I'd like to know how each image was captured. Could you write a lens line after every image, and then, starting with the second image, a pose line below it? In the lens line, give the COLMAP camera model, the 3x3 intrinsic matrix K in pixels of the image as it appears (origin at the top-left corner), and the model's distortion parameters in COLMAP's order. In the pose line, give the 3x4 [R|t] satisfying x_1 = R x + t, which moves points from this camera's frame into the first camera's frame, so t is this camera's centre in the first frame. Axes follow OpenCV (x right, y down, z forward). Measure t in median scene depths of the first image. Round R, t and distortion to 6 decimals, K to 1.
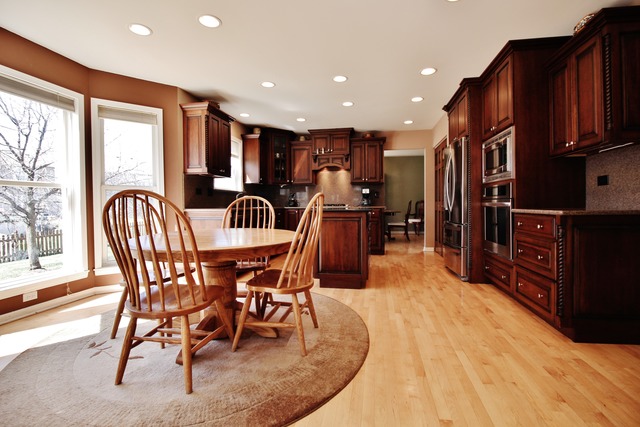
lens RADIAL K [[292.3, 0, 325.3], [0, 292.3, 209.9], [0, 0, 1]] dist [-0.009886, -0.004251]
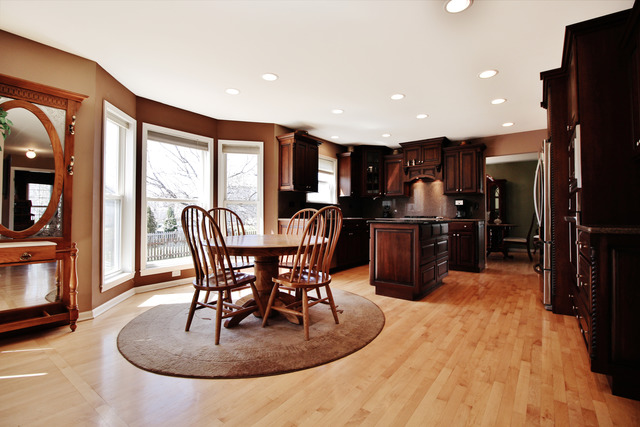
lens RADIAL K [[292.3, 0, 329.6], [0, 292.3, 211.9], [0, 0, 1]] dist [-0.009886, -0.004251]
pose [[0.896905, 0.006125, -0.442180, 0.296759], [-0.019384, 0.999488, -0.025472, -0.004241], [0.441798, 0.031417, 0.896565, -0.036413]]
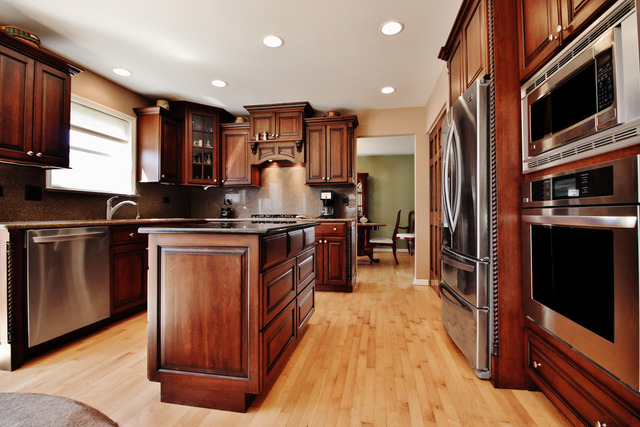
lens RADIAL K [[292.3, 0, 324.9], [0, 292.3, 210.5], [0, 0, 1]] dist [-0.009886, -0.004251]
pose [[0.999937, 0.005667, -0.009686, 0.234070], [-0.005942, 0.999575, -0.028550, -0.017395], [0.009520, 0.028606, 0.999545, 0.543304]]
